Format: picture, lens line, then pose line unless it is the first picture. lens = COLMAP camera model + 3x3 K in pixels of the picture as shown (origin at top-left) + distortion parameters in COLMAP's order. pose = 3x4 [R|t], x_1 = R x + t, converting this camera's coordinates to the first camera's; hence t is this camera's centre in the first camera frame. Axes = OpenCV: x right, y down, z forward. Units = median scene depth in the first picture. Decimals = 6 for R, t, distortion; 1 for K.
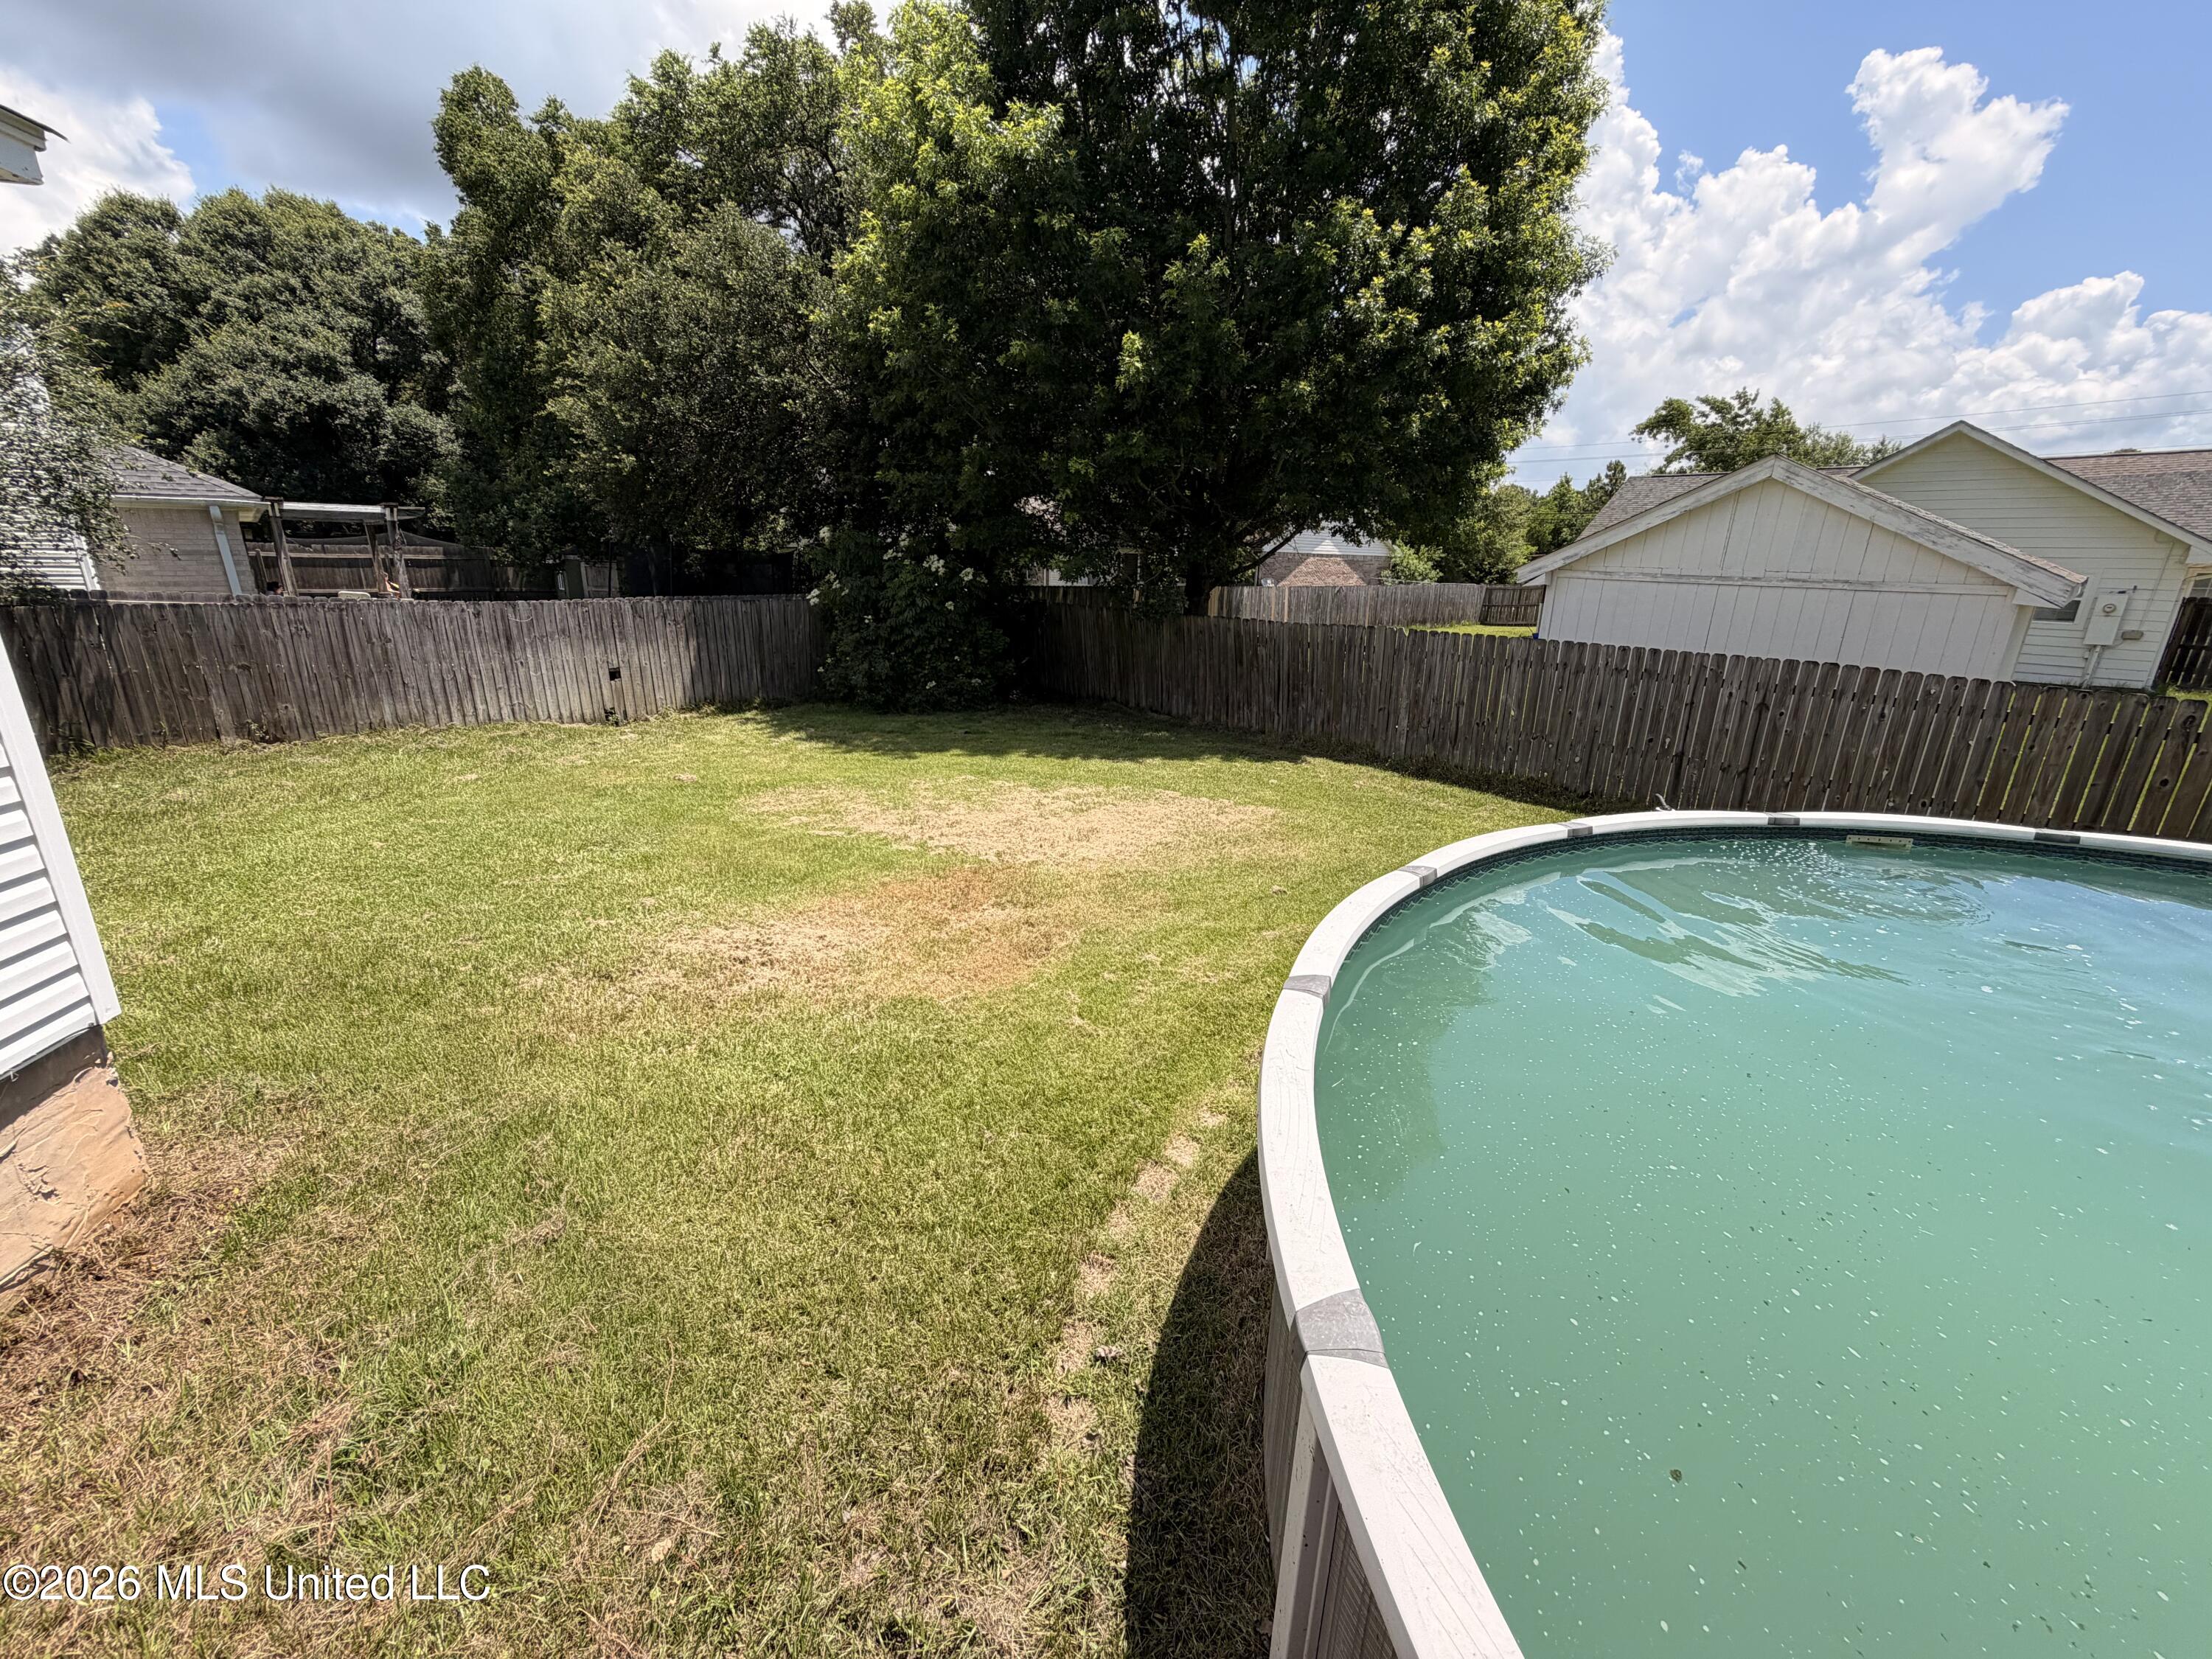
lens RADIAL K [[883.0, 0, 1106.6], [0, 883.0, 830.3], [0, 0, 1]] dist [-0.002370, 0.000844]
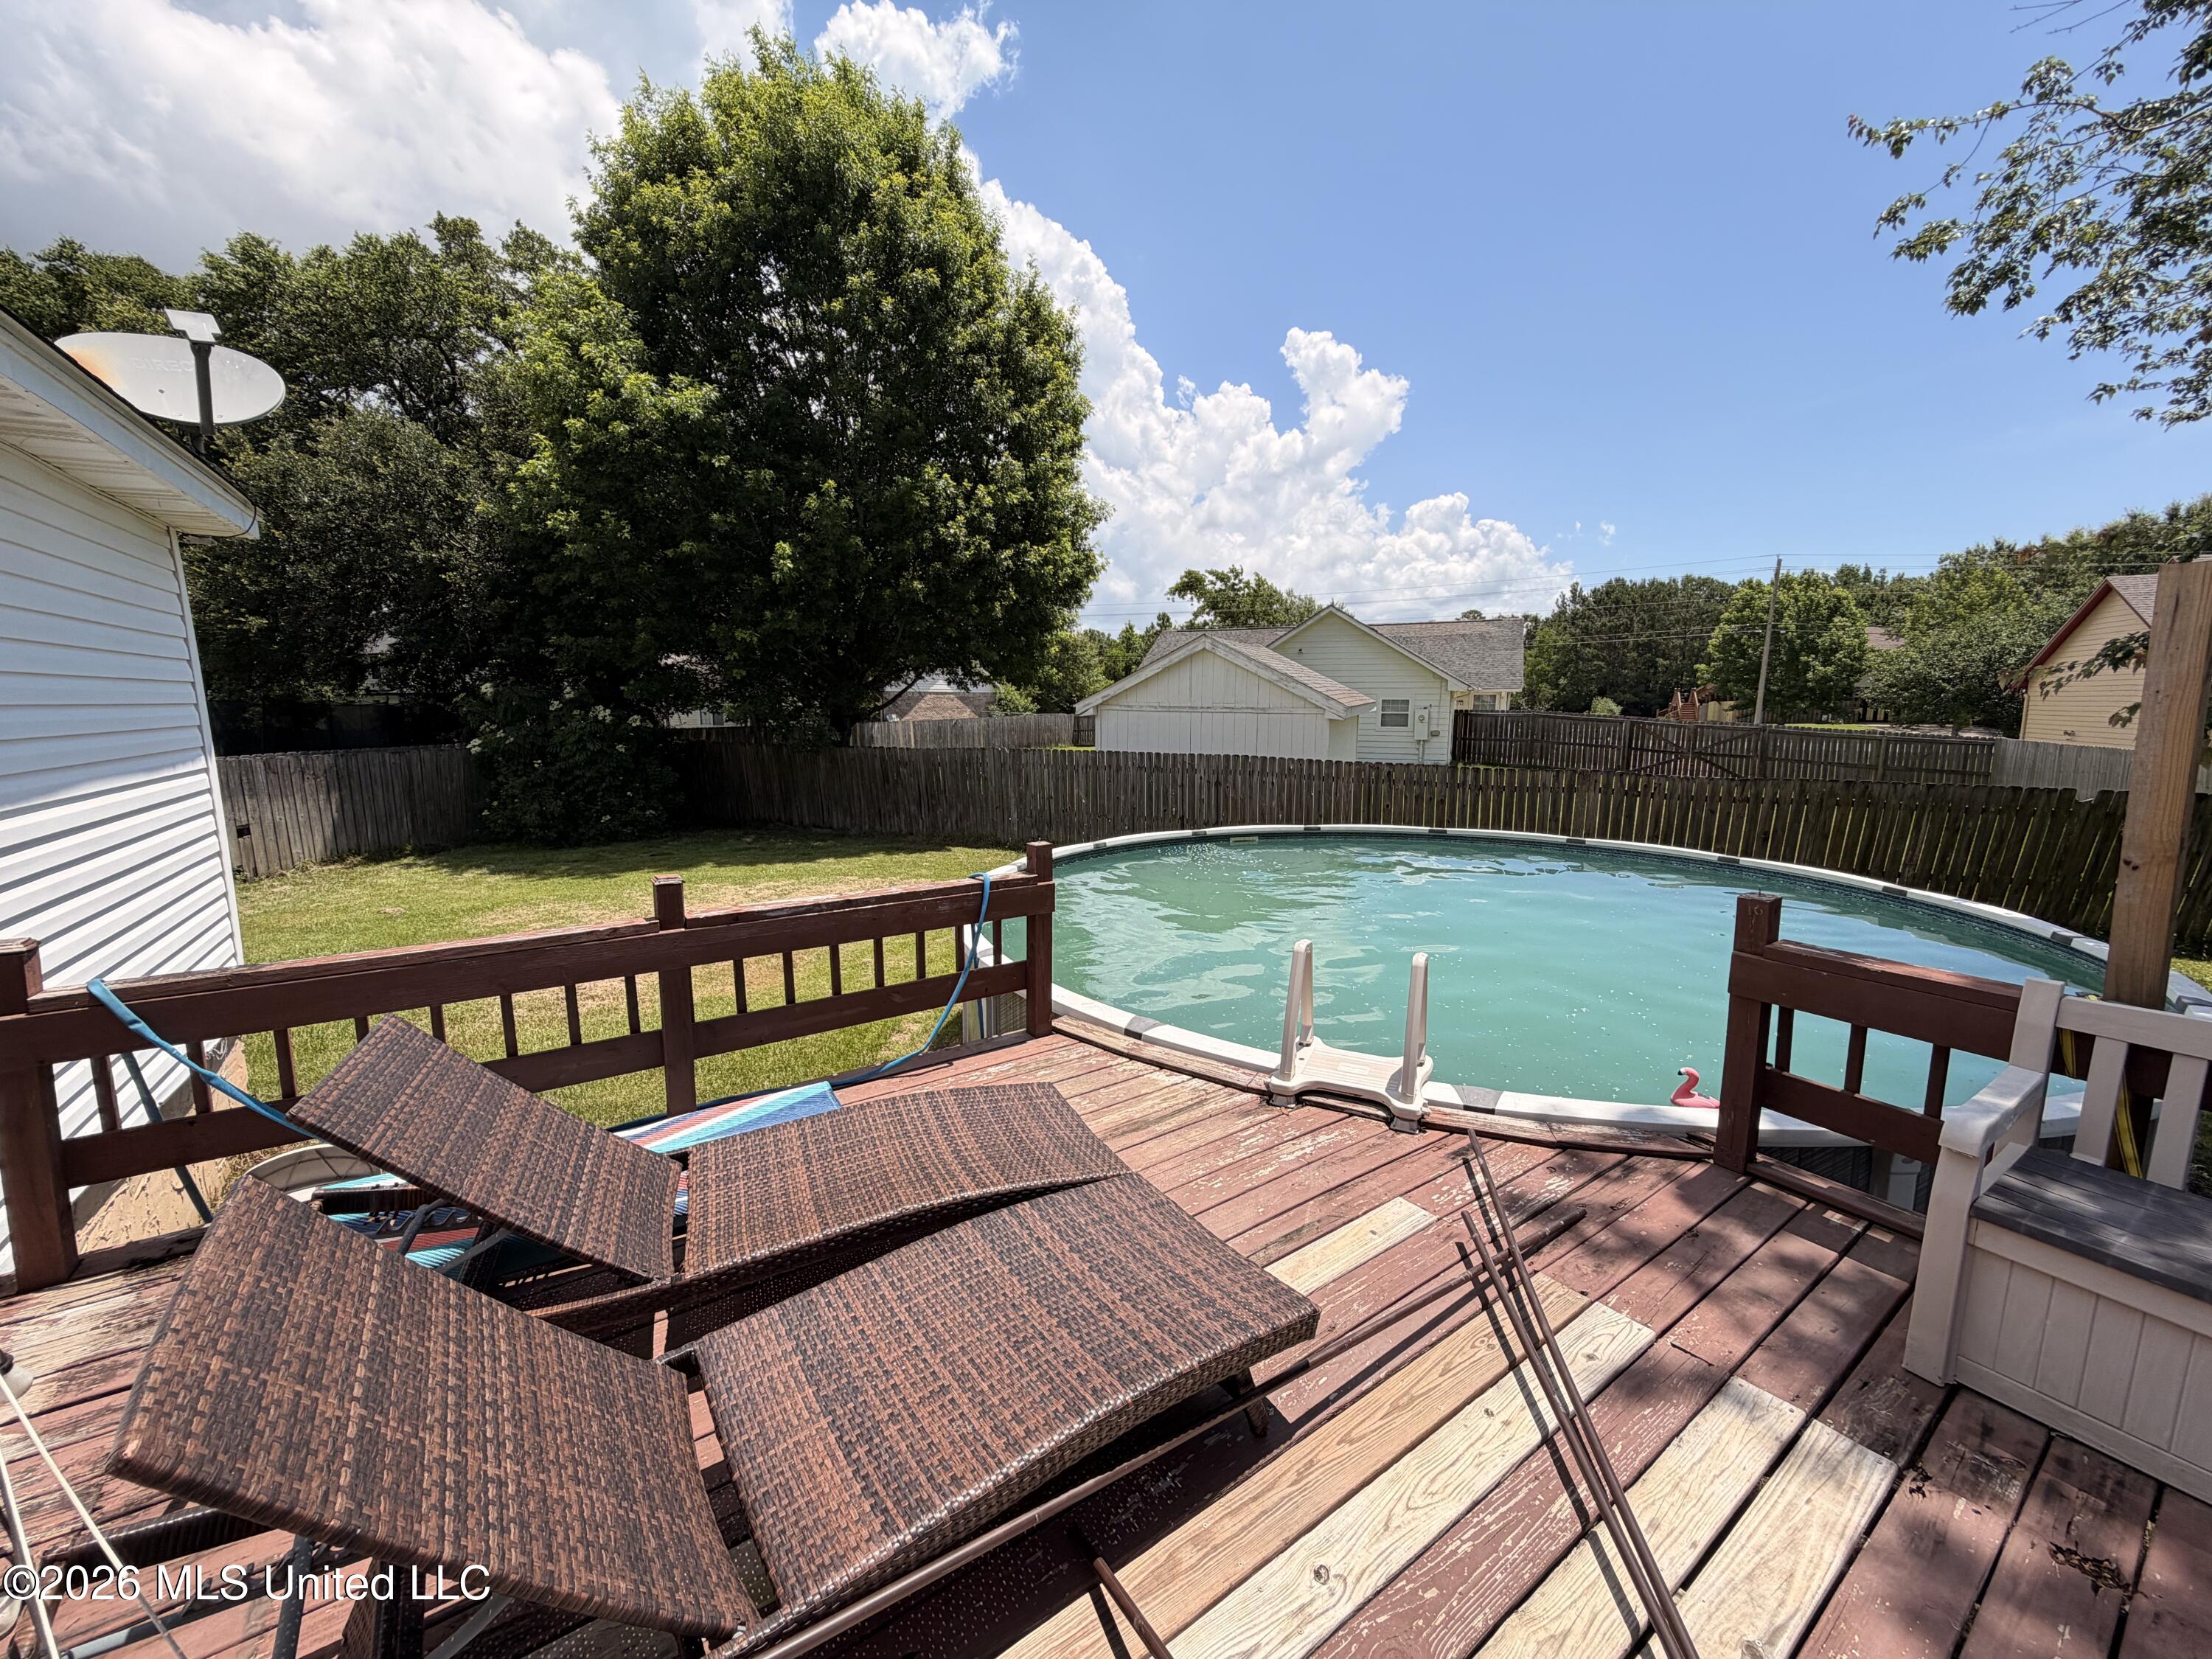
lens RADIAL K [[883.0, 0, 1100.0], [0, 883.0, 831.9], [0, 0, 1]] dist [-0.002370, 0.000844]
pose [[0.916164, -0.082213, 0.392282, -0.066705], [0.137240, 0.983919, -0.114315, 0.062933], [-0.376575, 0.158568, 0.912714, -0.239955]]
